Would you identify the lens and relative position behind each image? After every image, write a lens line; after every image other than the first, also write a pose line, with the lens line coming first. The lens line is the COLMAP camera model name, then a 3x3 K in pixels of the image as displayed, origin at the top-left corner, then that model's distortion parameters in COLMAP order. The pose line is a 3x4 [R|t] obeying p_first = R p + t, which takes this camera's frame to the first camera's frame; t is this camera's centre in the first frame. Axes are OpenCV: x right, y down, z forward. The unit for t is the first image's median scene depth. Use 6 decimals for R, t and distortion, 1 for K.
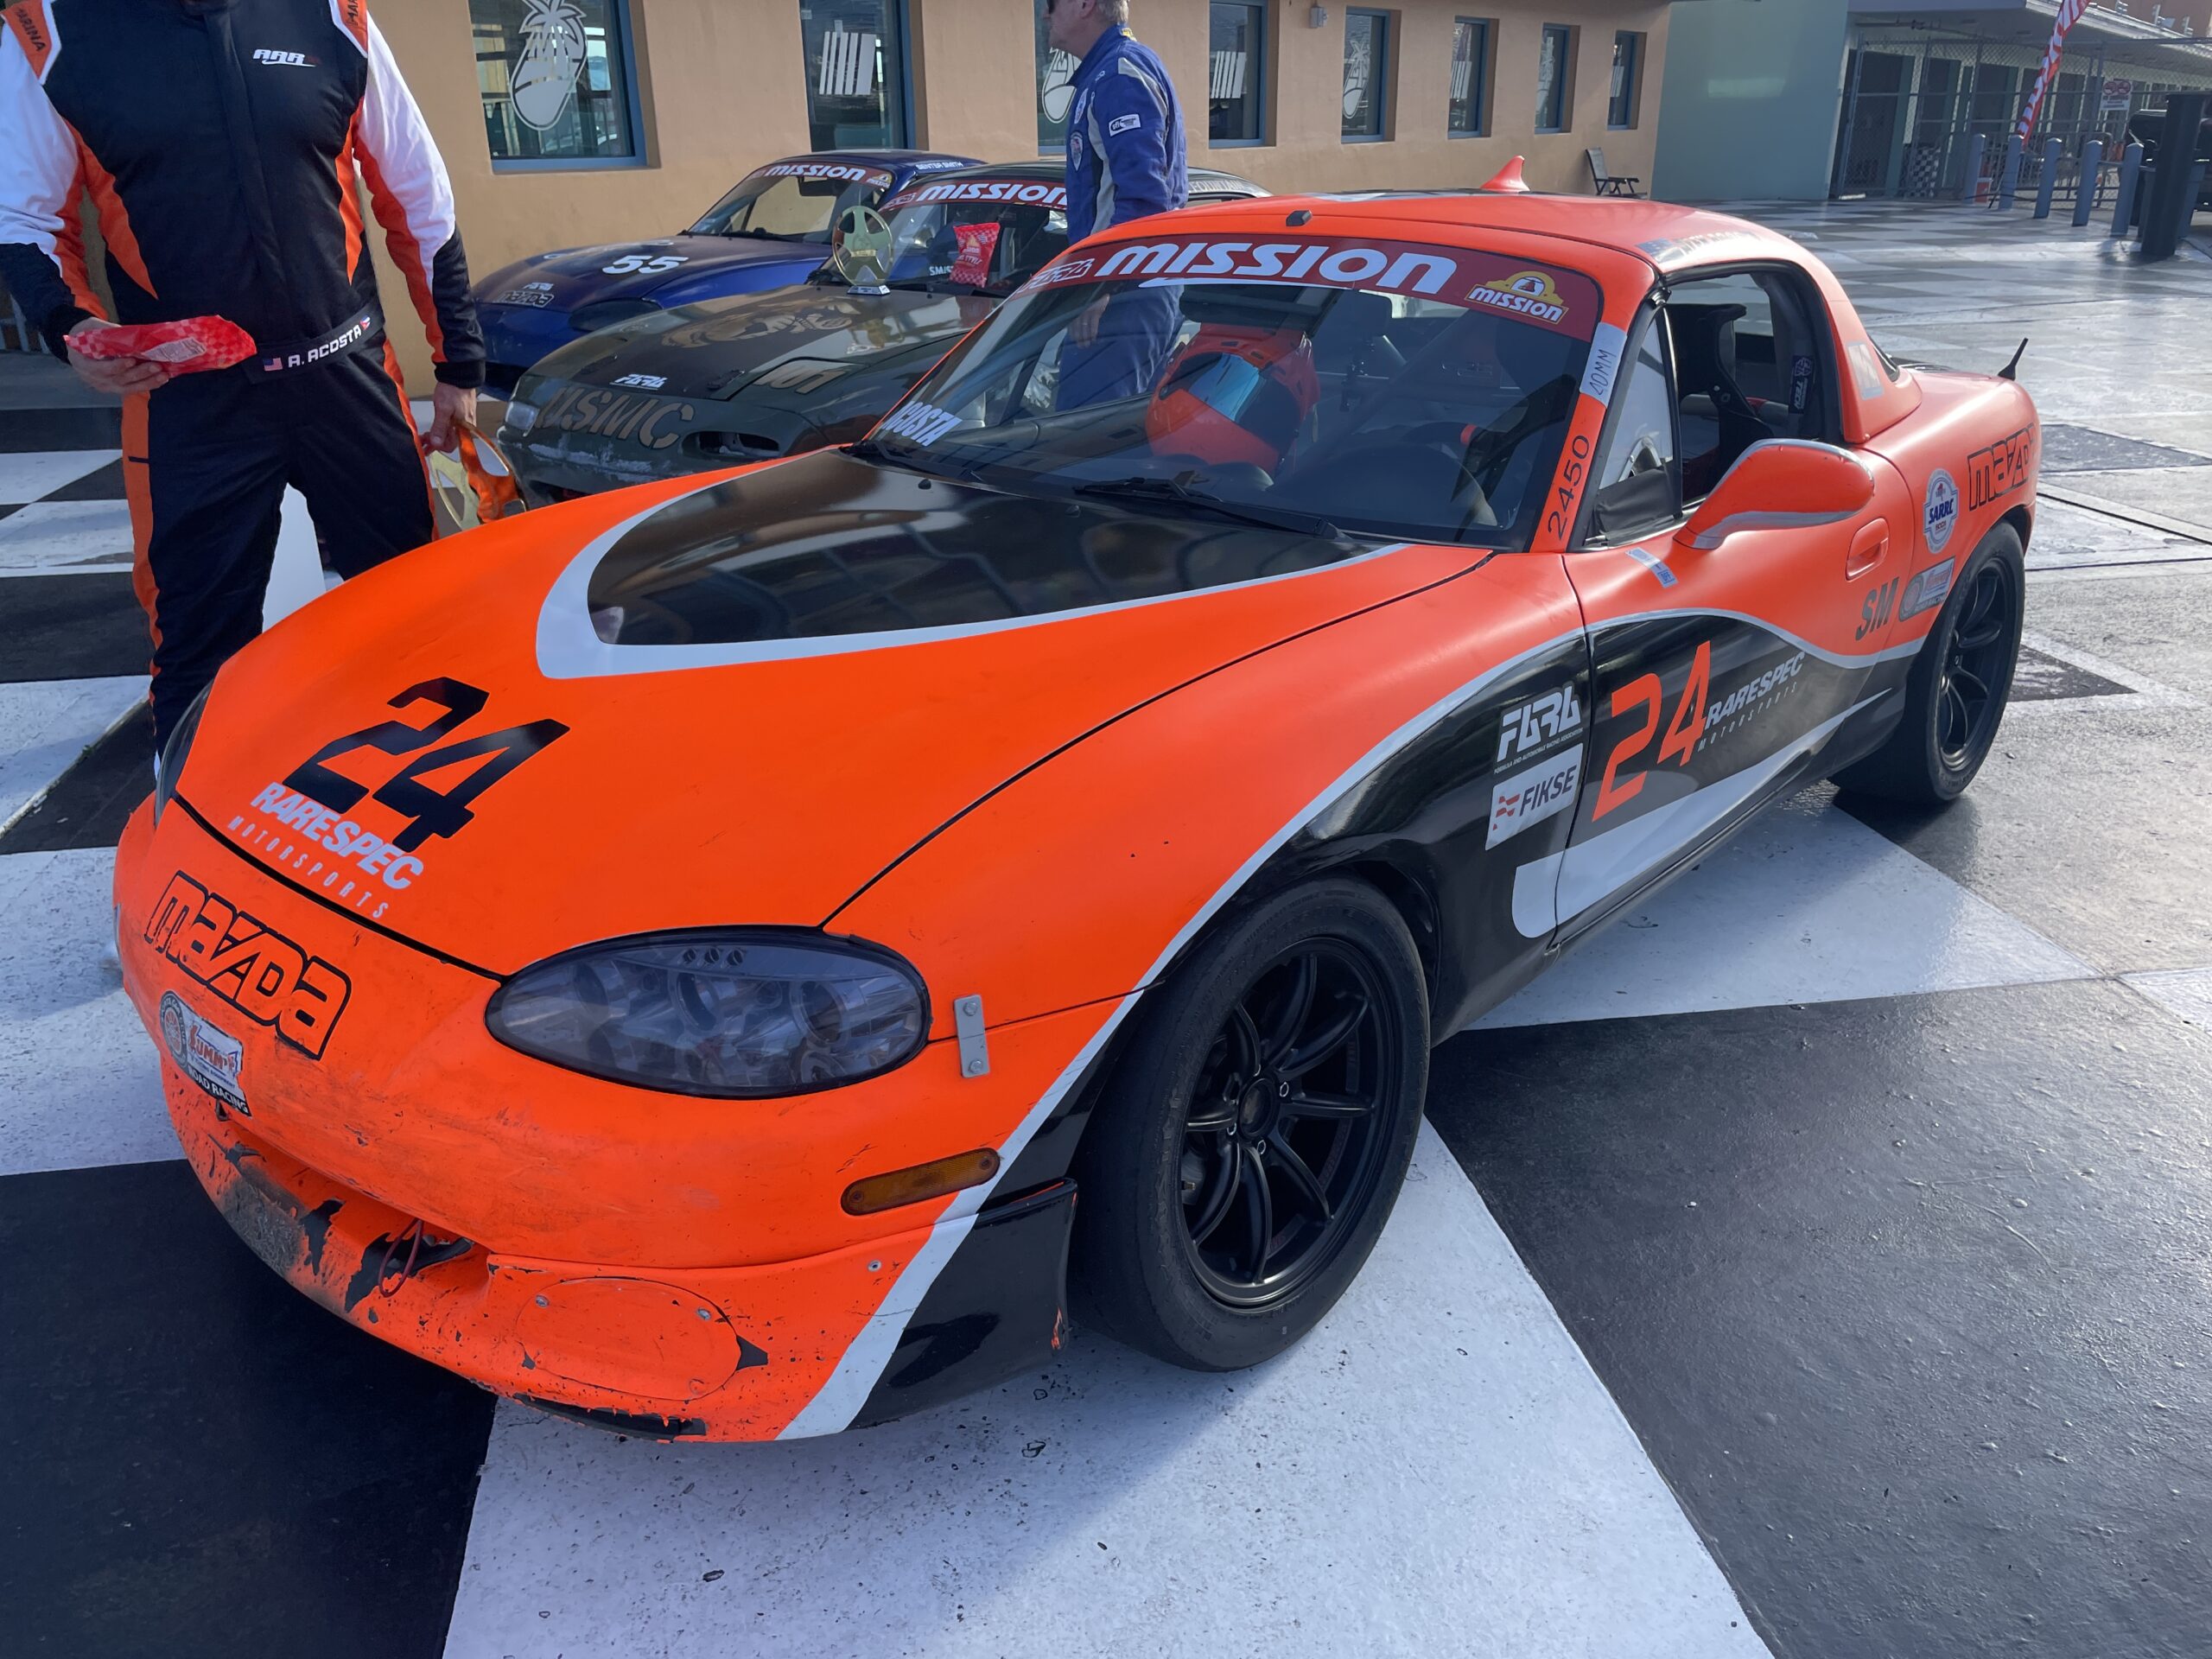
lens RADIAL K [[1691.2, 0, 1097.5], [0, 1691.2, 869.8], [0, 0, 1]] dist [0.104792, -0.170569]
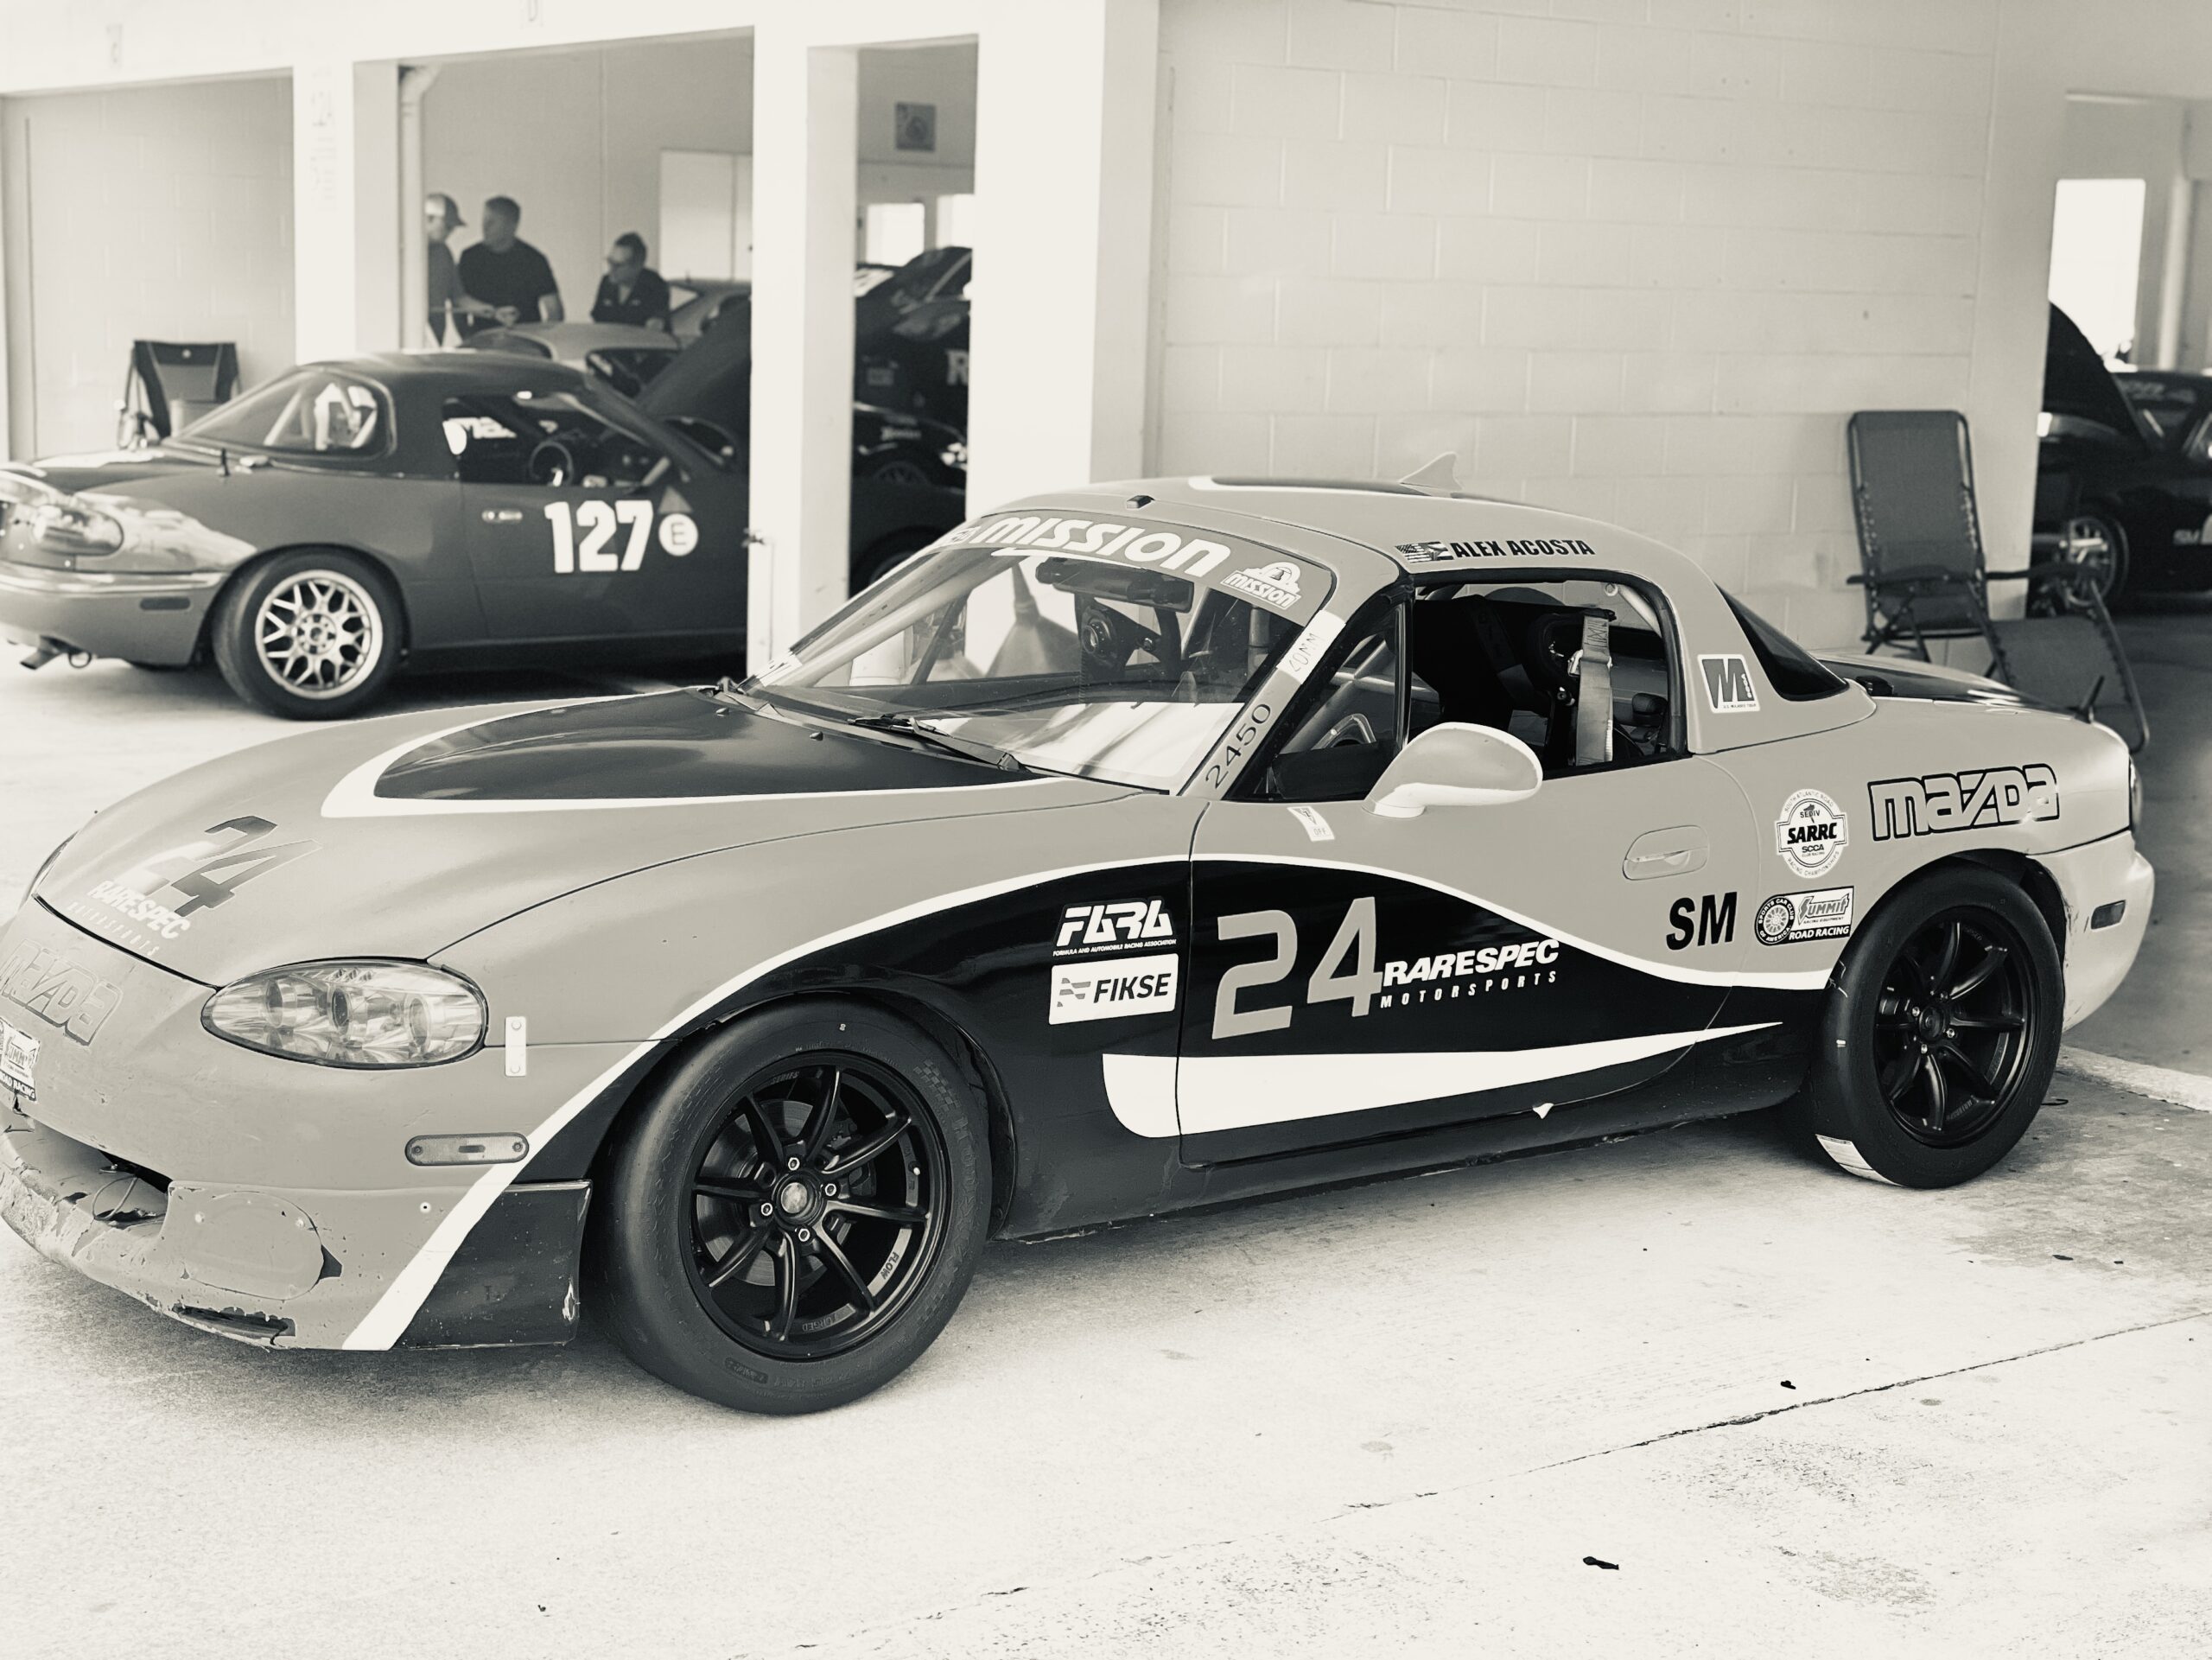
lens RADIAL K [[3308.9, 0, 1116.6], [0, 3308.9, 806.0], [0, 0, 1]] dist [0.125619, -0.023514]
pose [[0.975872, 0.073783, -0.205501, 0.734710], [-0.122336, 0.964338, -0.234705, 0.375462], [0.180855, 0.254182, 0.950096, -1.200499]]
